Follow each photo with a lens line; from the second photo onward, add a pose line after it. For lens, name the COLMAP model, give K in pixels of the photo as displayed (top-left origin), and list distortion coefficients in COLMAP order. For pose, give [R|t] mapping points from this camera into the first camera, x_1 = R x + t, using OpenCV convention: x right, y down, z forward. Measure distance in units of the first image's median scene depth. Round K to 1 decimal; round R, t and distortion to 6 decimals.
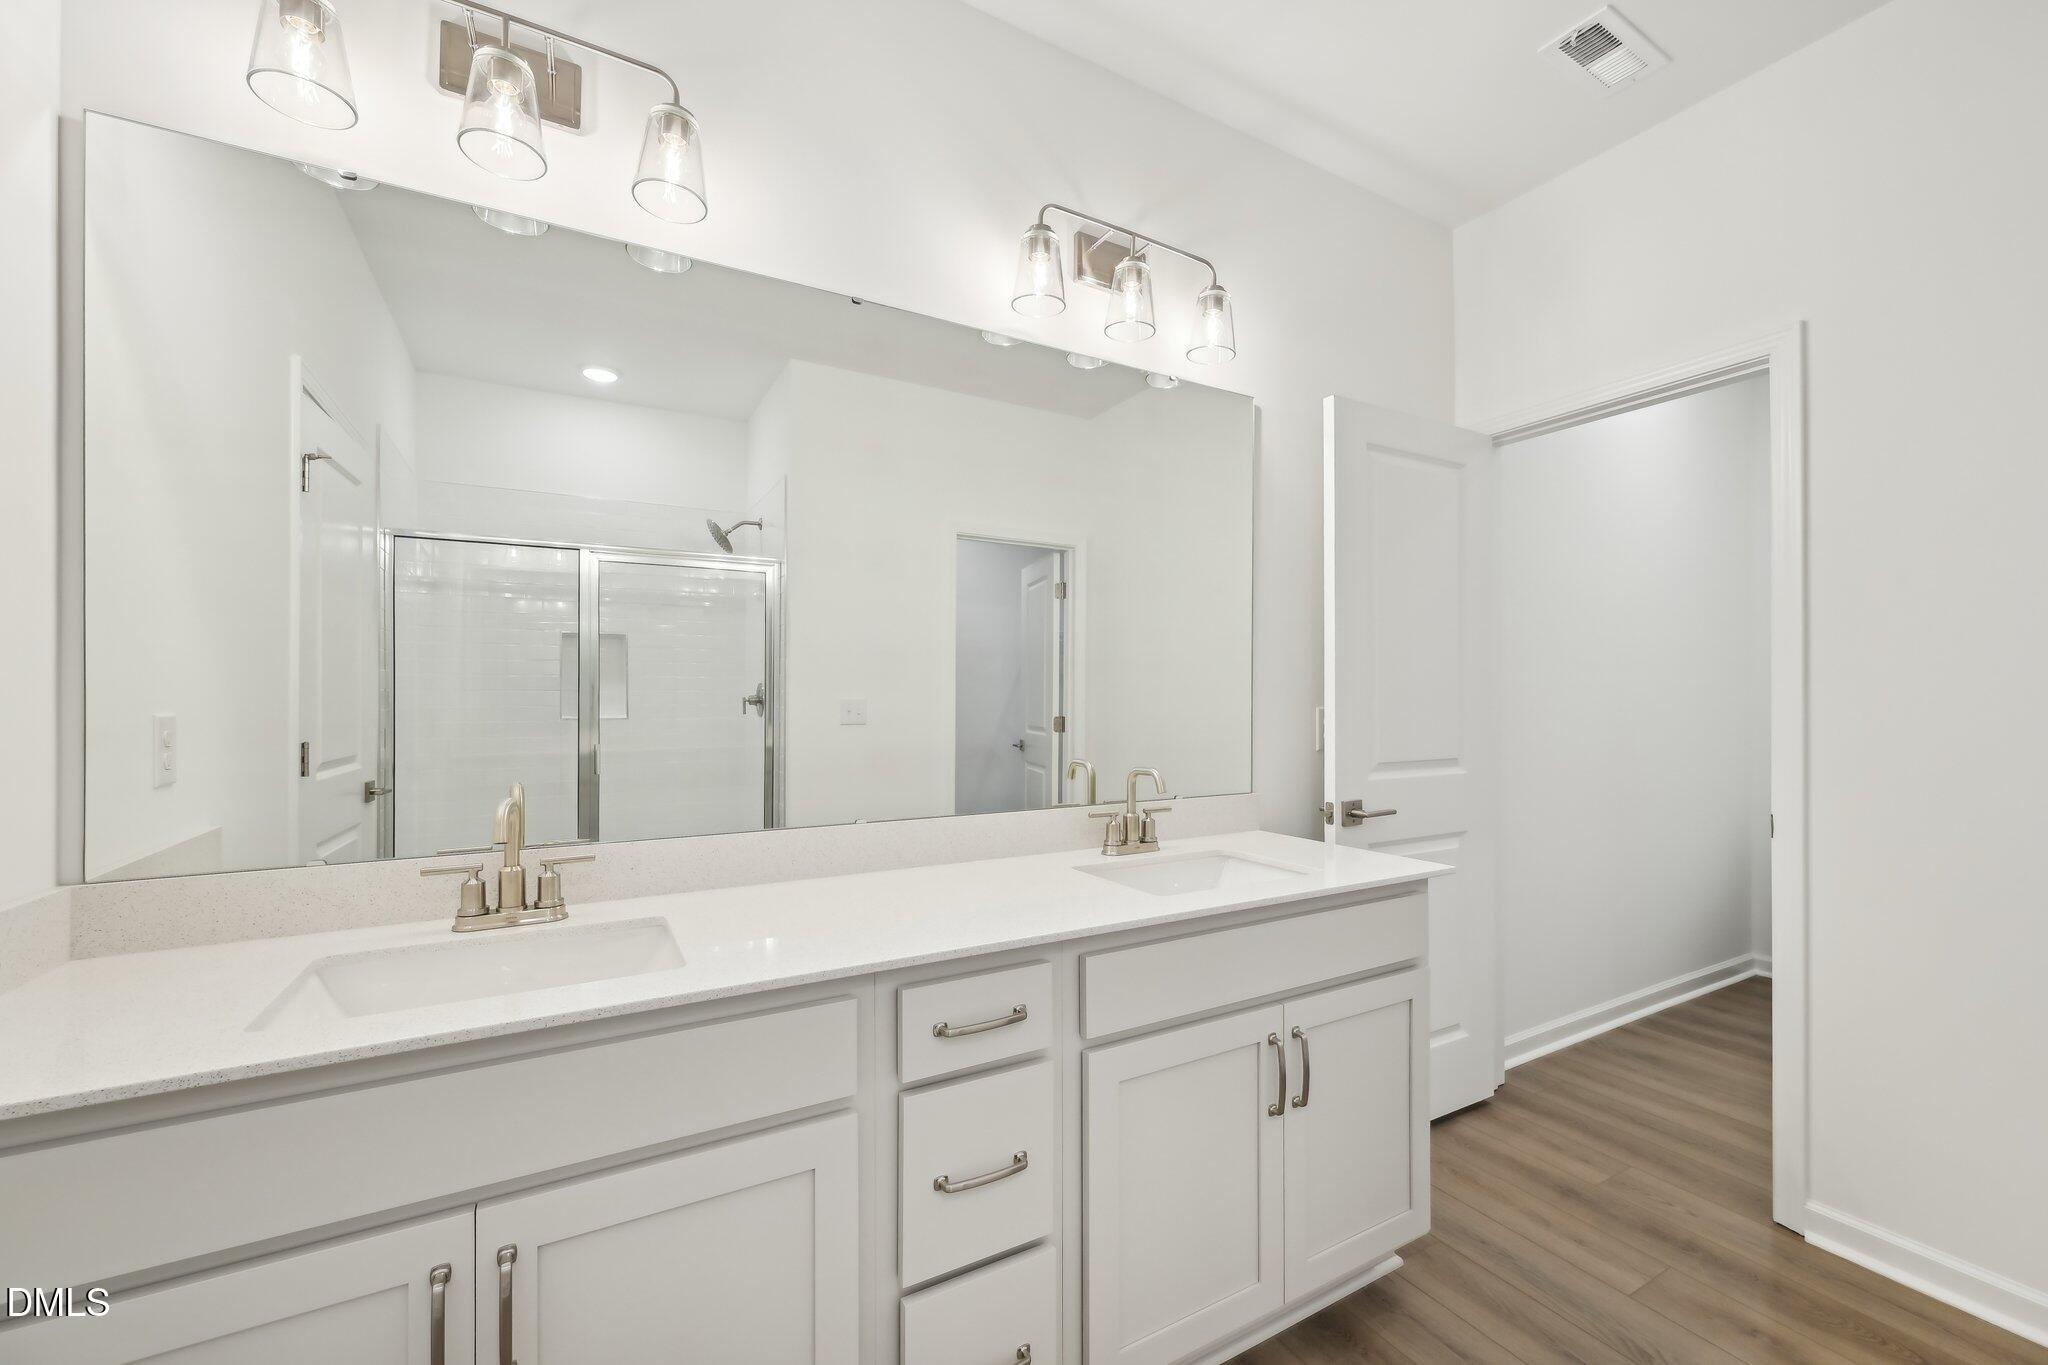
lens RADIAL K [[799.5, 0, 1020.2], [0, 799.5, 707.3], [0, 0, 1]] dist [-0.027817, 0.003112]
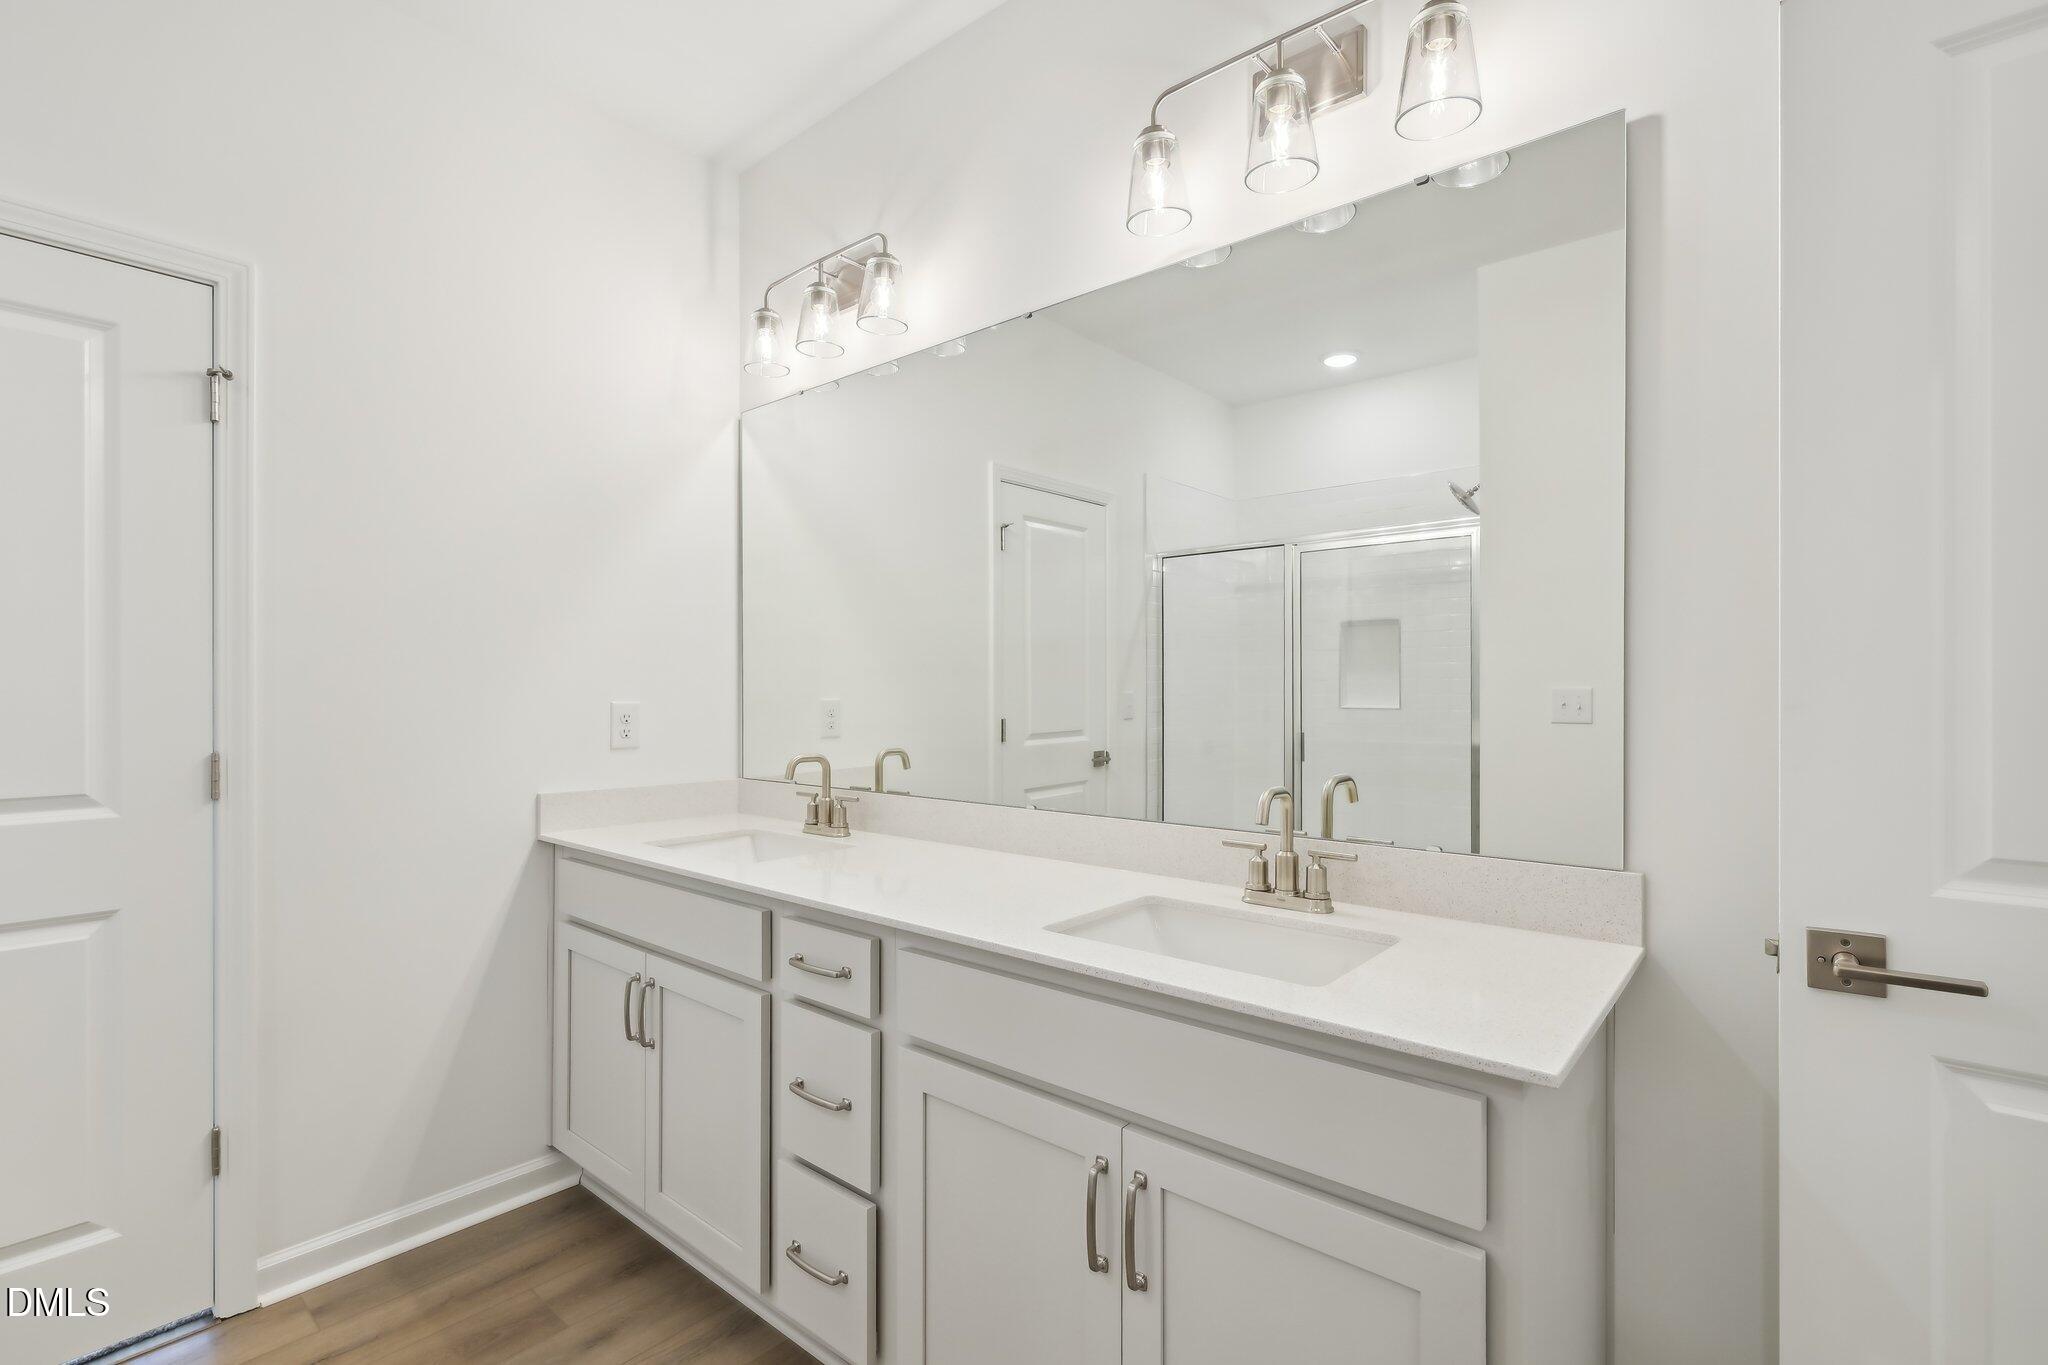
lens RADIAL K [[936.4, 0, 1024.0], [0, 936.4, 682.5], [0, 0, 1]] dist [-0.000031, 0.000016]
pose [[0.392178, 0.001361, -0.919888, 0.524947], [-0.022246, 0.999720, -0.008005, -0.003244], [0.919620, 0.023604, 0.392099, 0.295179]]
